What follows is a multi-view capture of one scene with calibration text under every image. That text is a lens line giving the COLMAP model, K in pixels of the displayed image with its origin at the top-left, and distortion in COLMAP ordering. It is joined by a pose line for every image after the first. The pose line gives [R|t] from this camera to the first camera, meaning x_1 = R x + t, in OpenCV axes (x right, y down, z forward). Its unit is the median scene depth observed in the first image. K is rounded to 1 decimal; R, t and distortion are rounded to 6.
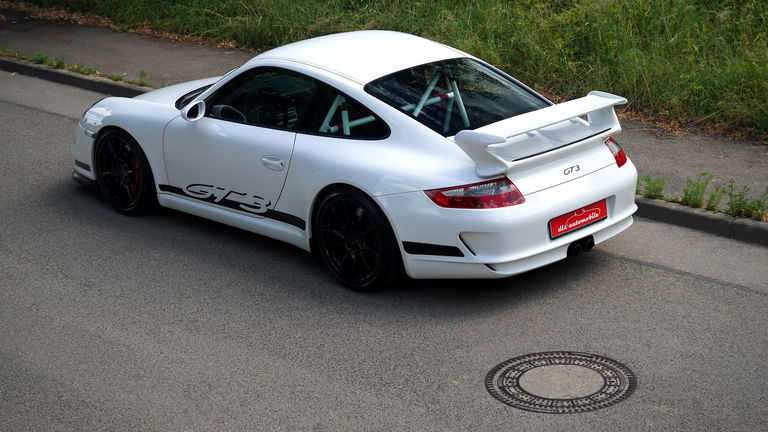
lens RADIAL K [[1597.5, 0, 384.0], [0, 1597.5, 216.0], [0, 0, 1]] dist [-0.024074, -0.034191]
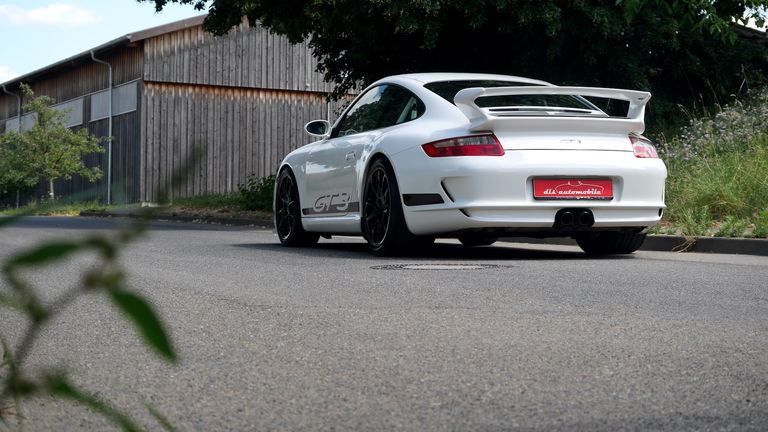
lens RADIAL K [[1597.5, 0, 384.0], [0, 1597.5, 216.0], [0, 0, 1]] dist [-0.024074, -0.034191]
pose [[0.901156, 0.048139, -0.430814, 0.452986], [-0.168174, 0.954803, -0.245089, 0.288548], [0.399544, 0.293315, 0.868522, 0.066301]]
